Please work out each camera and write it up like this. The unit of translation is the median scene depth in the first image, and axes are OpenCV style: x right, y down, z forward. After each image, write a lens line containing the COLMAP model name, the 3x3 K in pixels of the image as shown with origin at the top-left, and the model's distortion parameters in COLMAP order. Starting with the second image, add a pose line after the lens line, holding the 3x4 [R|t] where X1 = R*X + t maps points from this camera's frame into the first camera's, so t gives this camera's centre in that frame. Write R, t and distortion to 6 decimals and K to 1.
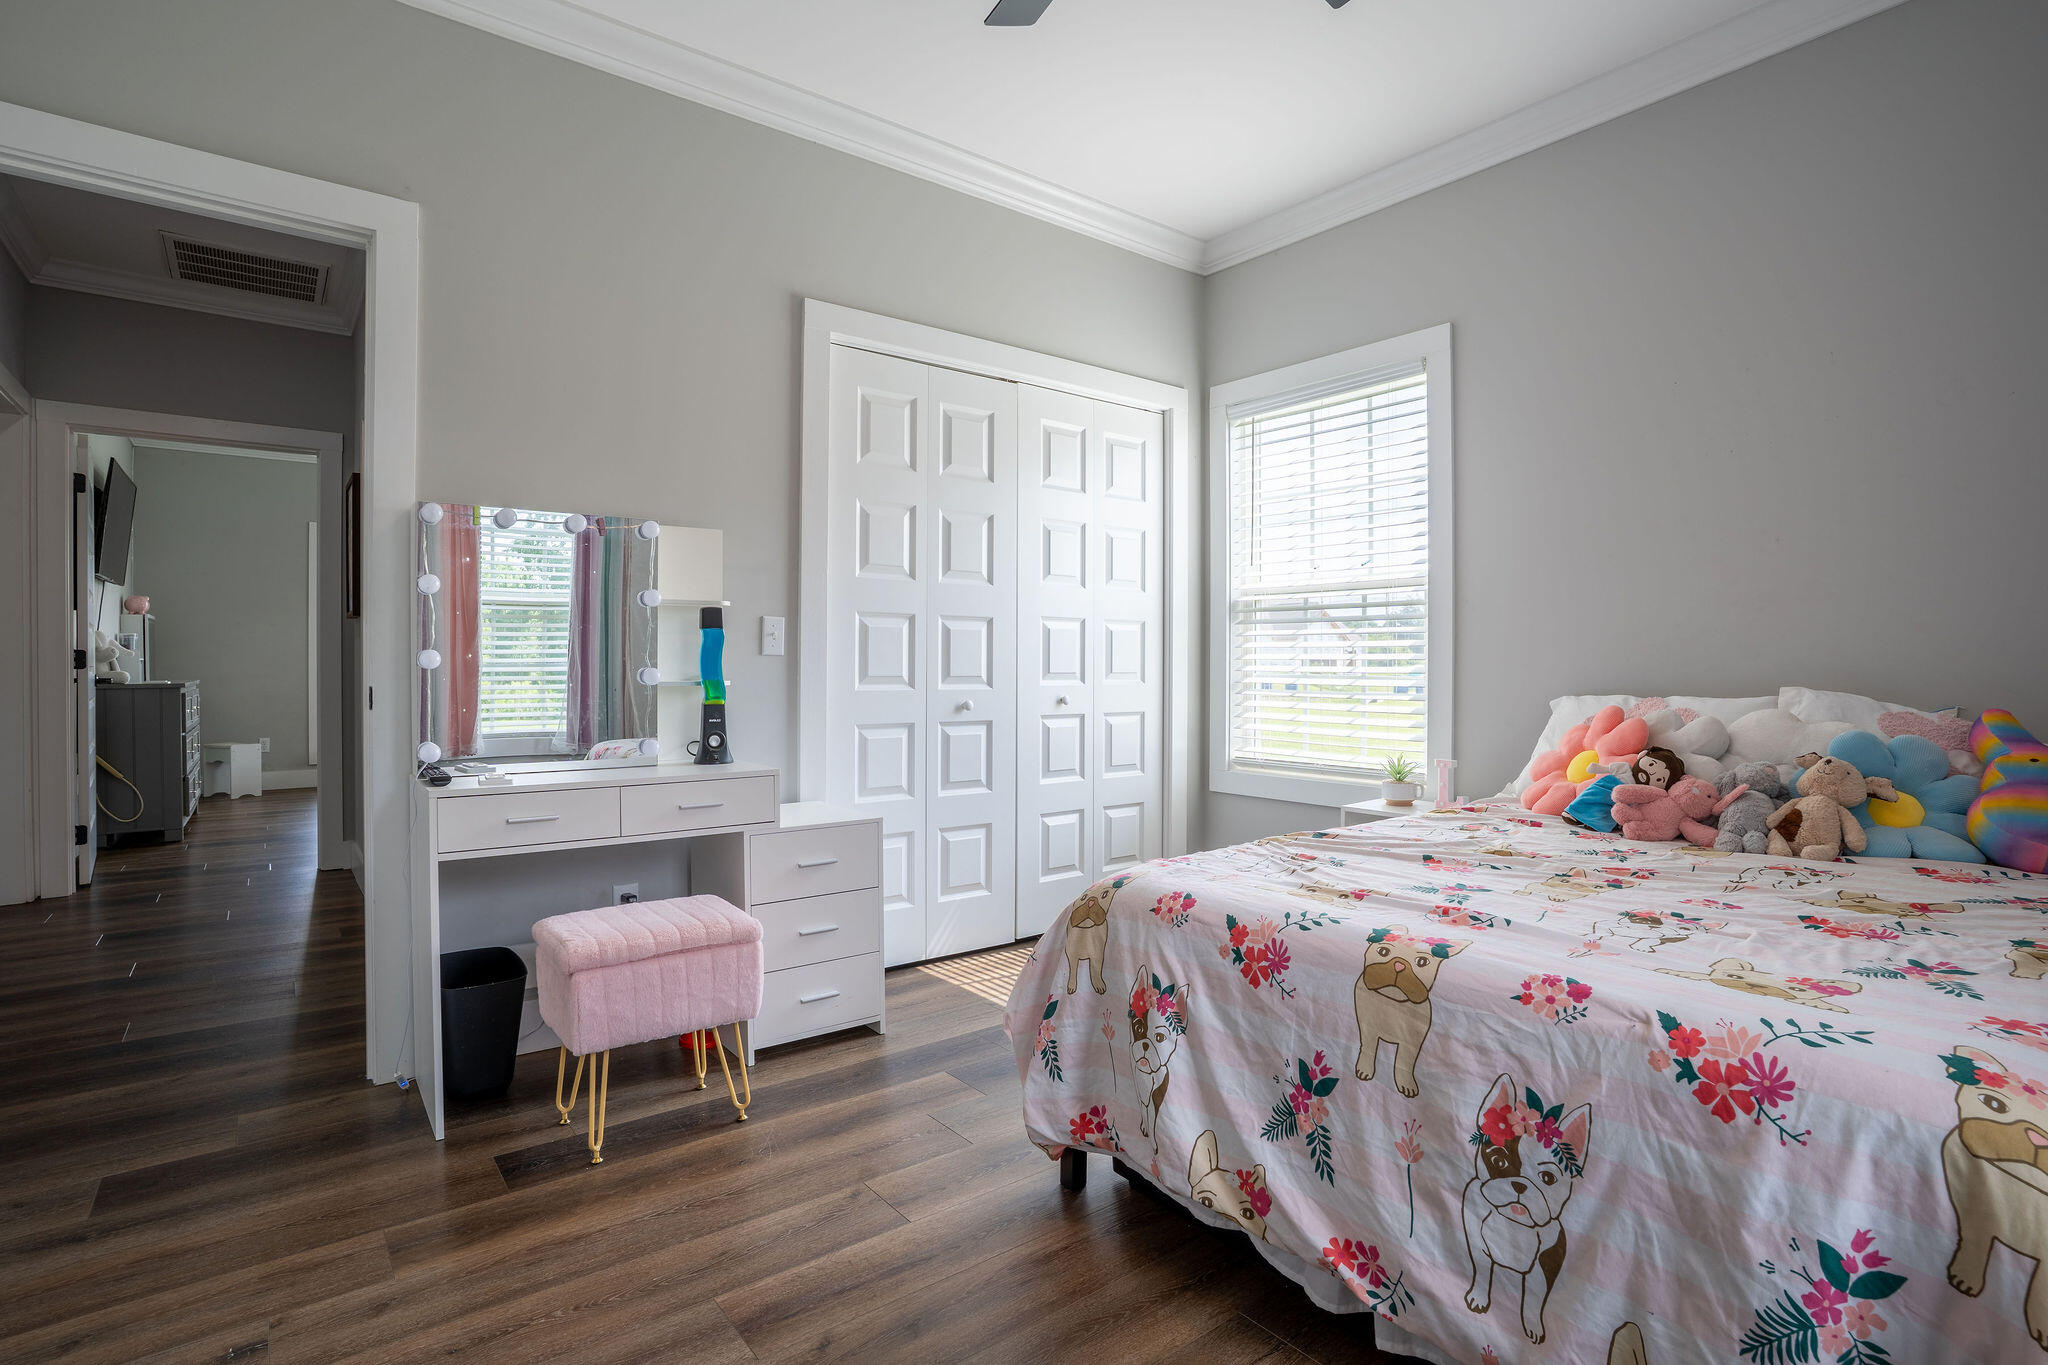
lens RADIAL K [[1005.5, 0, 1023.8], [0, 1005.5, 677.1], [0, 0, 1]] dist [-0.076455, 0.035131]
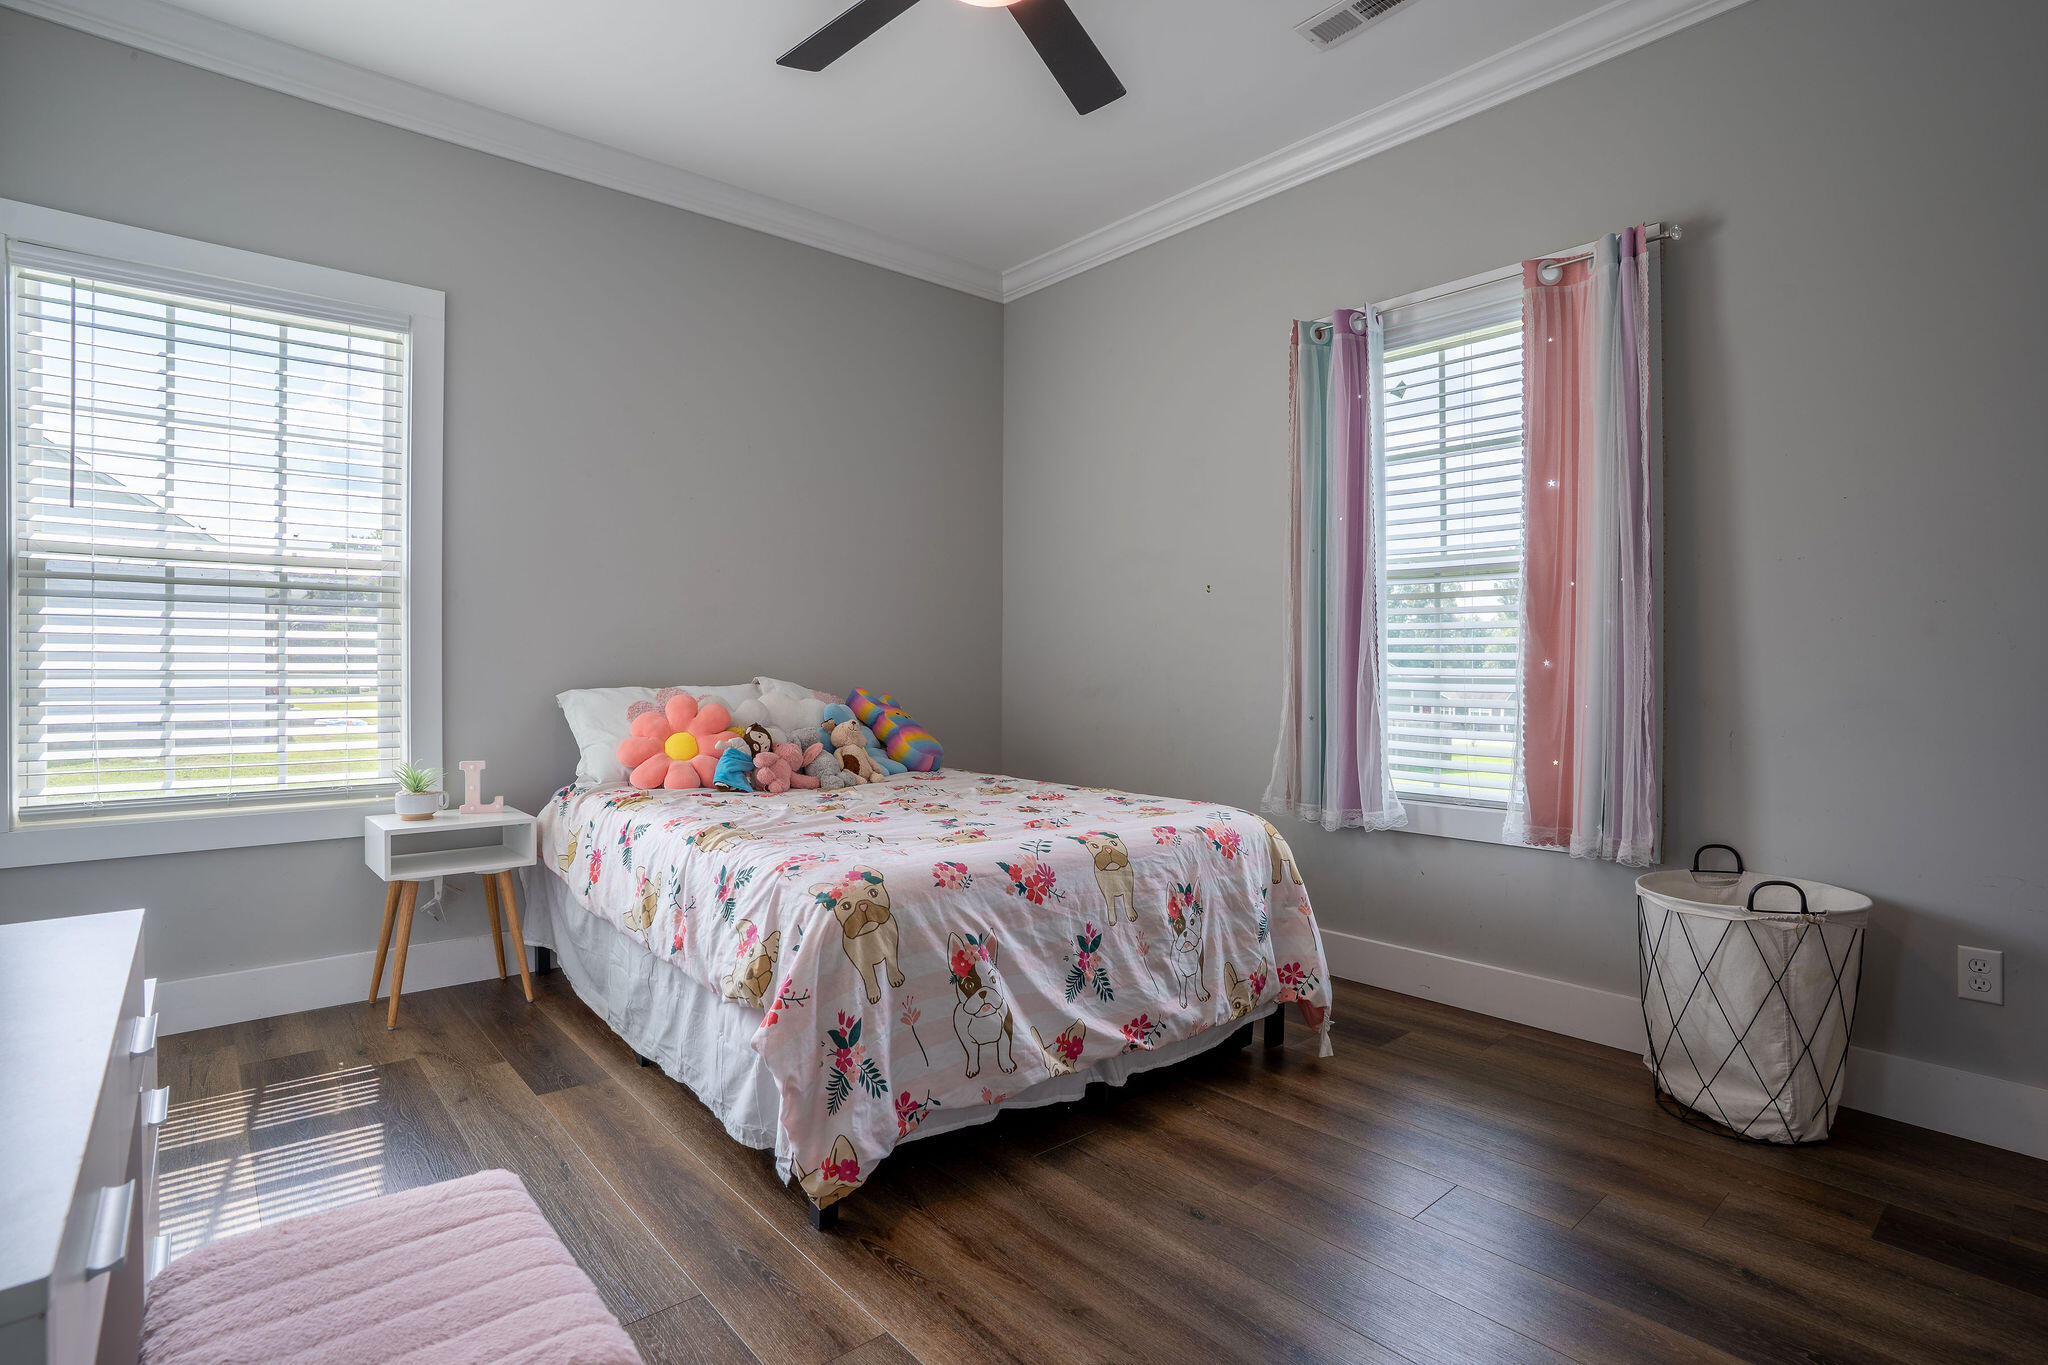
lens RADIAL K [[1005.5, 0, 1021.9], [0, 1005.5, 677.0], [0, 0, 1]] dist [-0.076455, 0.035131]
pose [[-0.046440, -0.015980, 0.998793, -1.168162], [0.009158, 0.999823, 0.016422, -0.016814], [-0.998879, 0.009909, -0.046286, 1.141356]]
